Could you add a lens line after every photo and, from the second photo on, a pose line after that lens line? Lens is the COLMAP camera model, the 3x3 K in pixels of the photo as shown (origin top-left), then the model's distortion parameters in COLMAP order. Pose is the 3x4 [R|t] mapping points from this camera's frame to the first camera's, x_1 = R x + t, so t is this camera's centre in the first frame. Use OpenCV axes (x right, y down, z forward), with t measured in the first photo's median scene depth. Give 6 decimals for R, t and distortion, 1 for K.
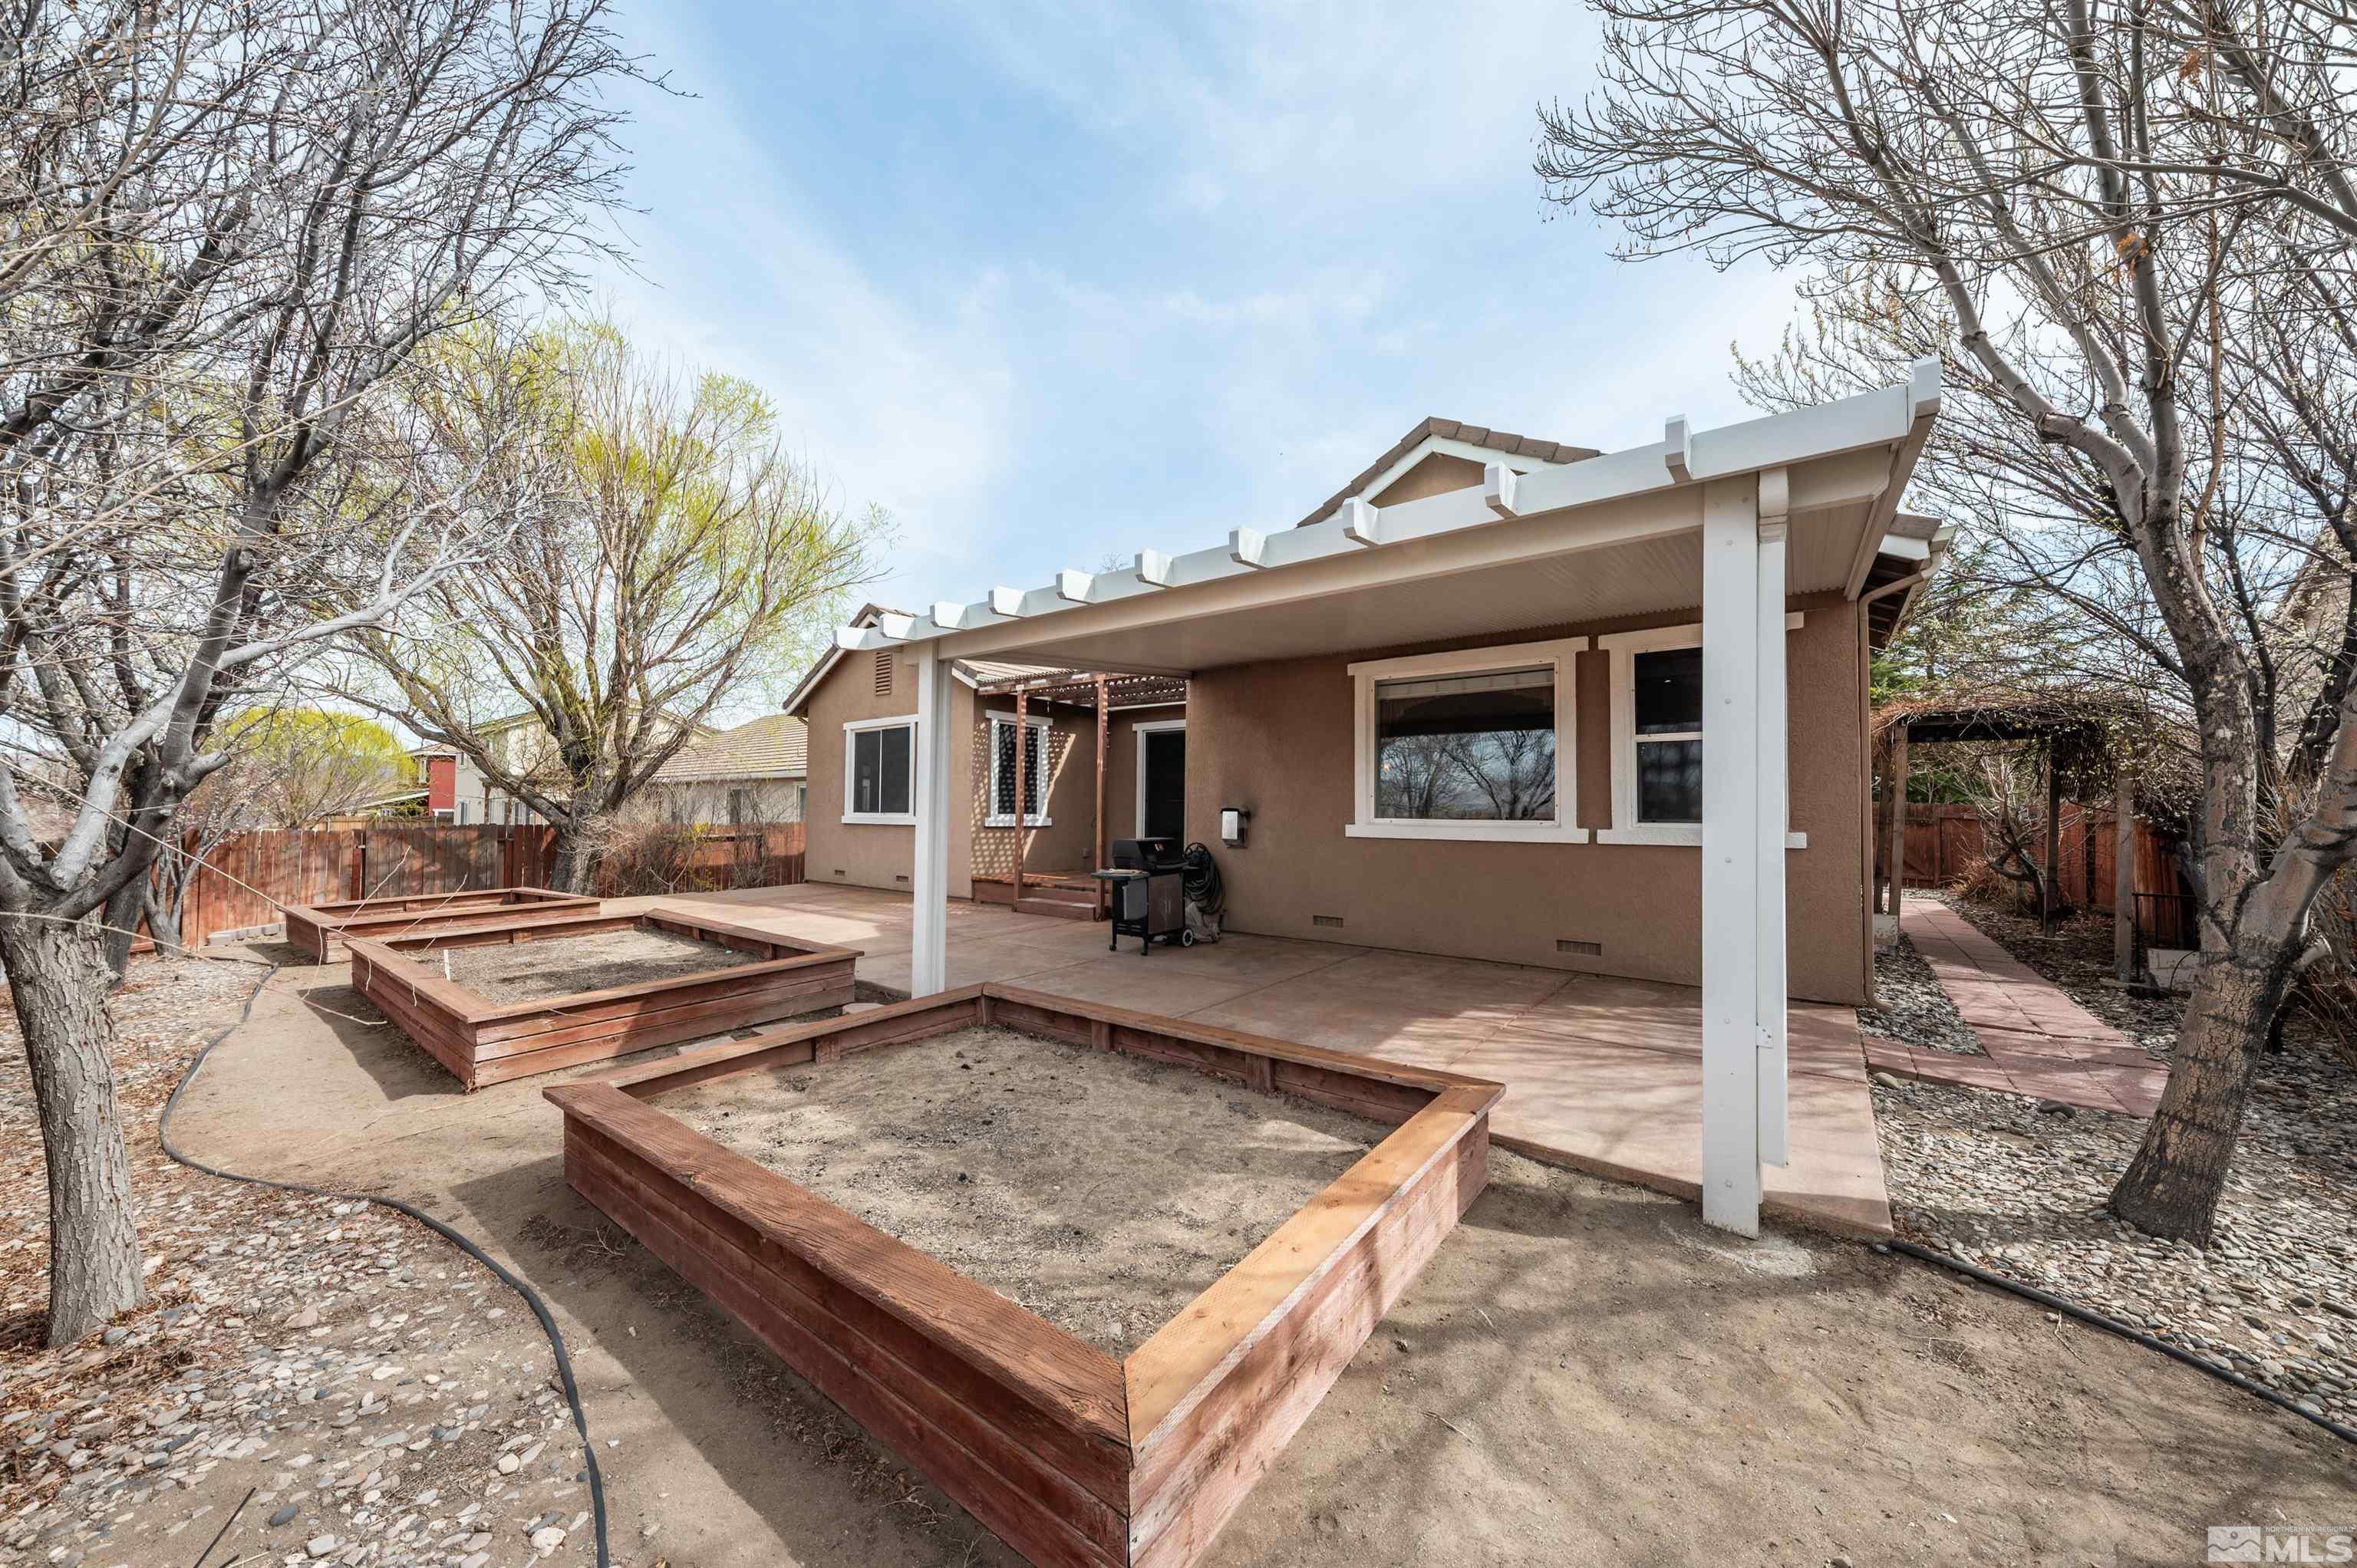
lens RADIAL K [[810.1, 0, 1171.0], [0, 810.1, 792.1], [0, 0, 1]] dist [0.011367, -0.003935]
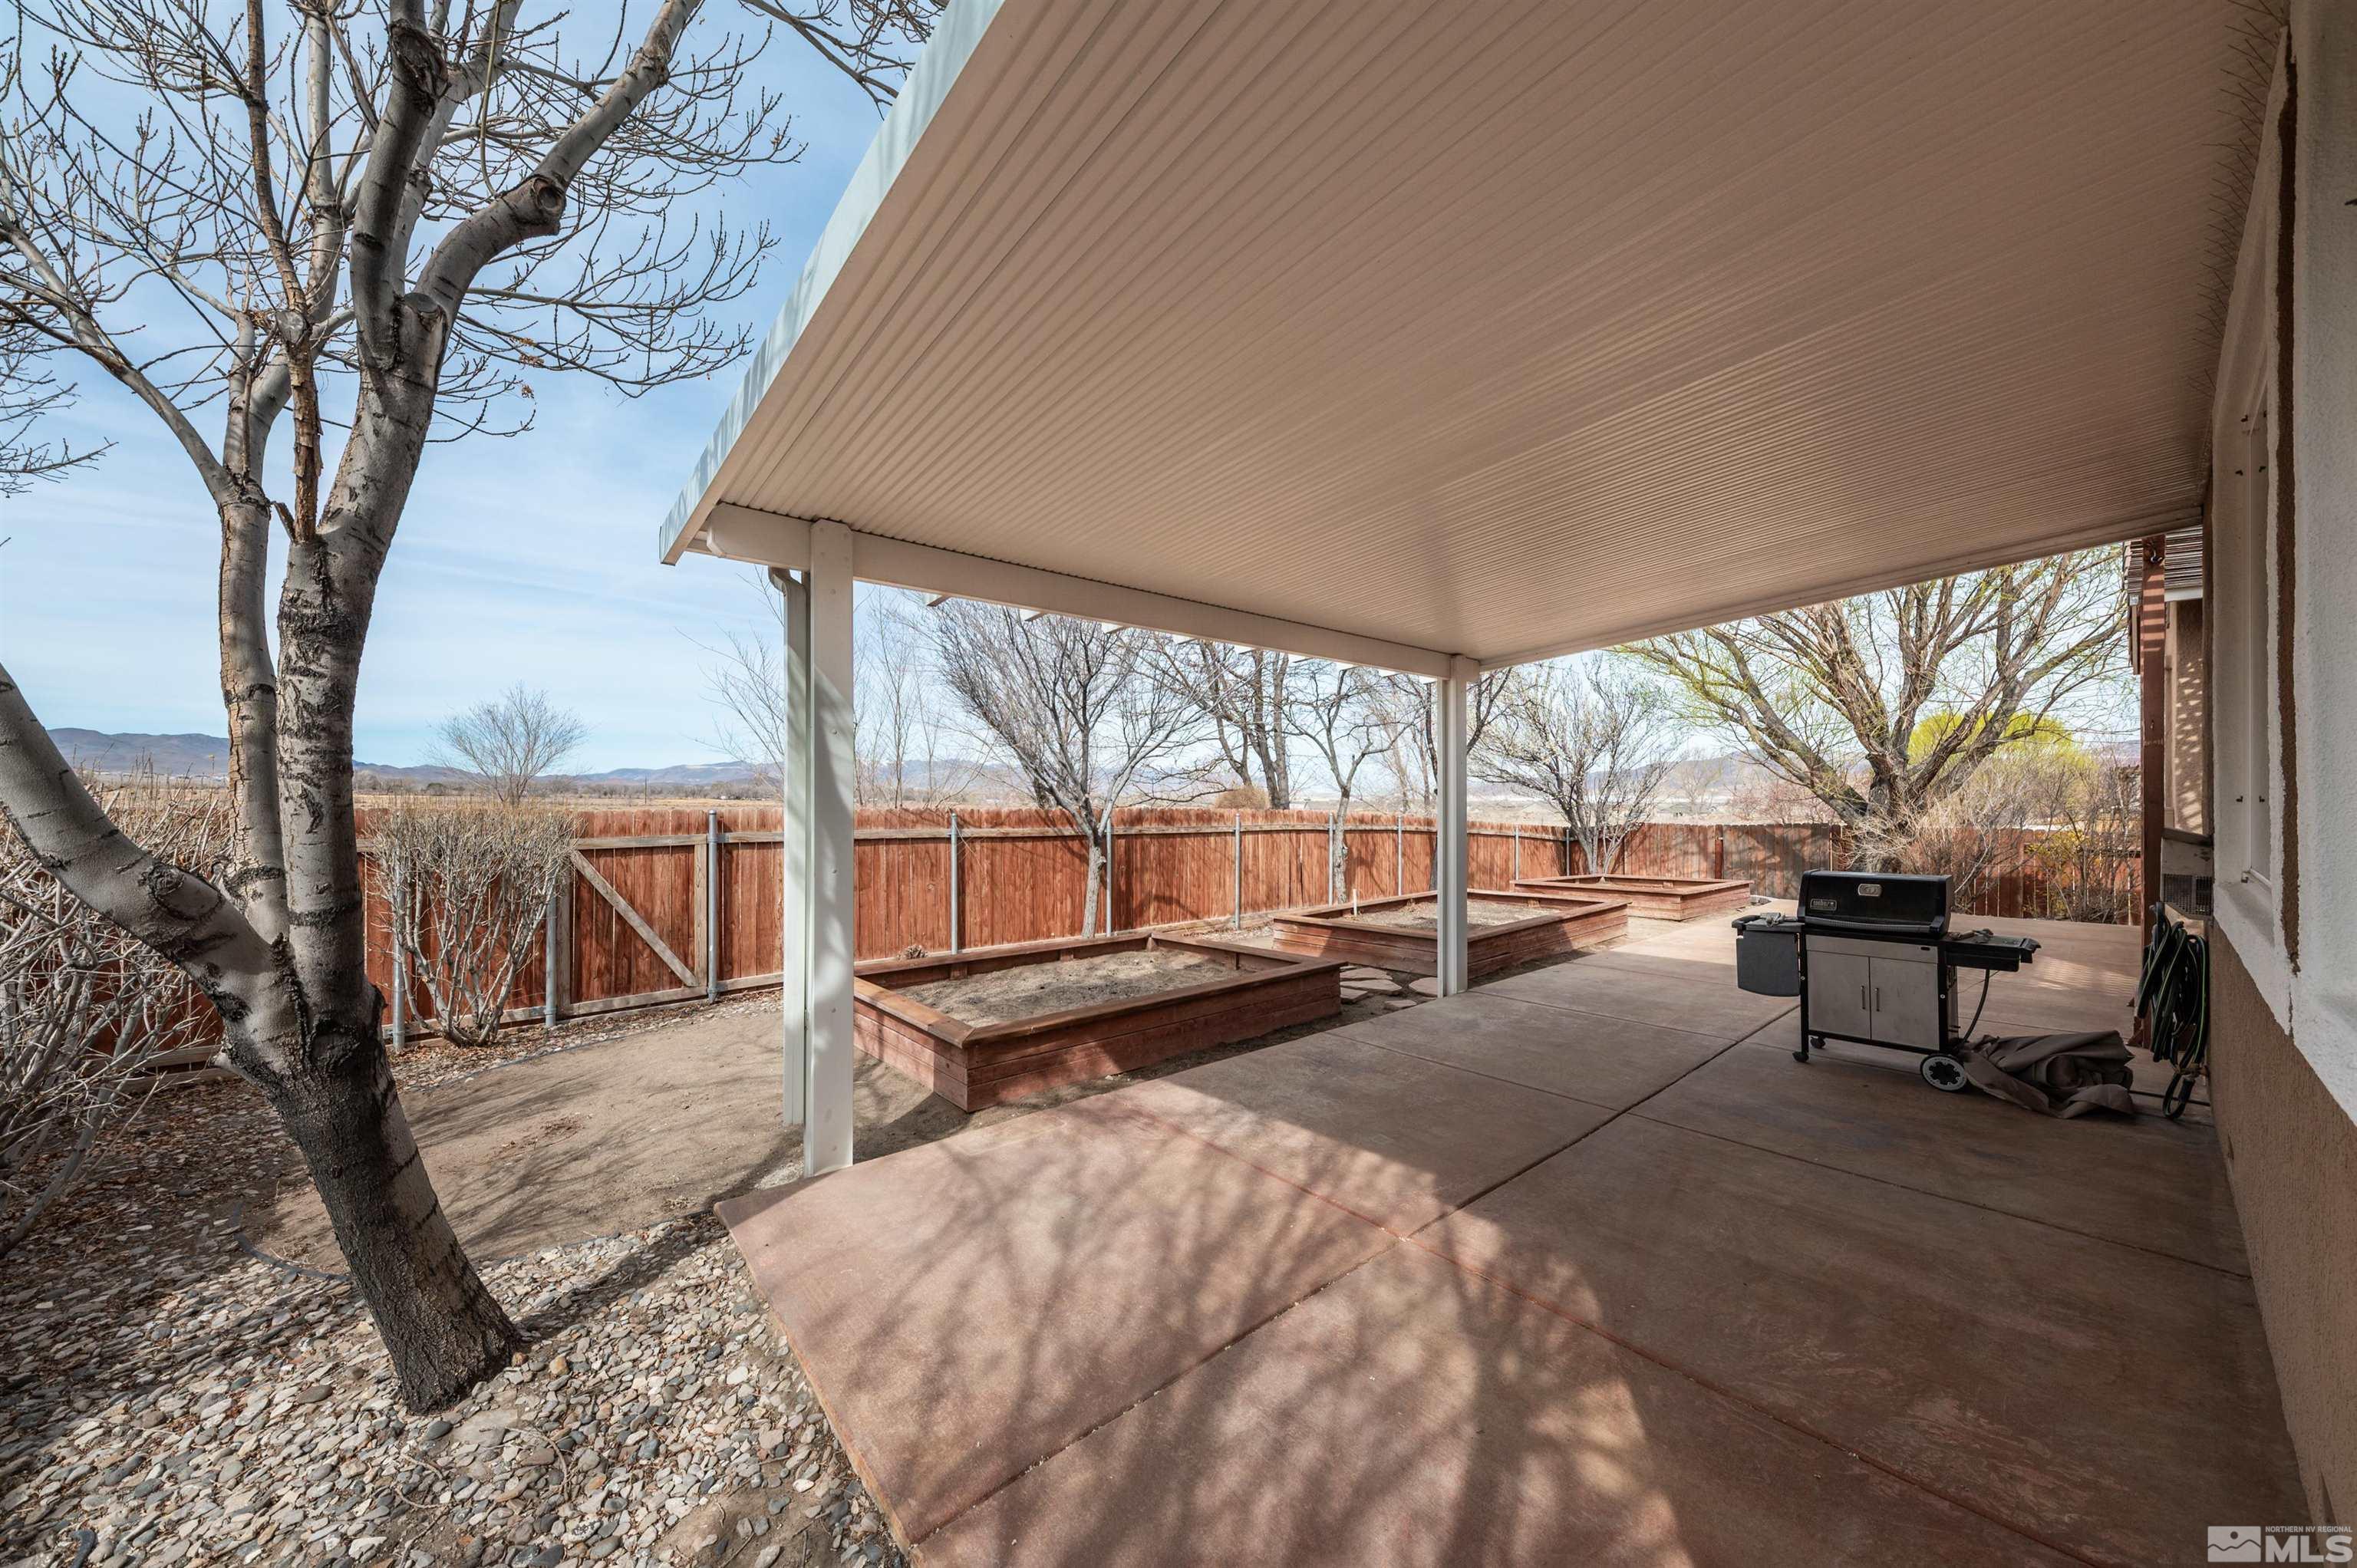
lens RADIAL K [[810.1, 0, 1171.0], [0, 810.1, 792.1], [0, 0, 1]] dist [0.011367, -0.003935]
pose [[-0.195972, -0.011735, -0.980539, 0.654459], [0.017450, 0.999728, -0.015452, -0.000814], [0.980454, -0.020138, -0.195714, 0.647636]]
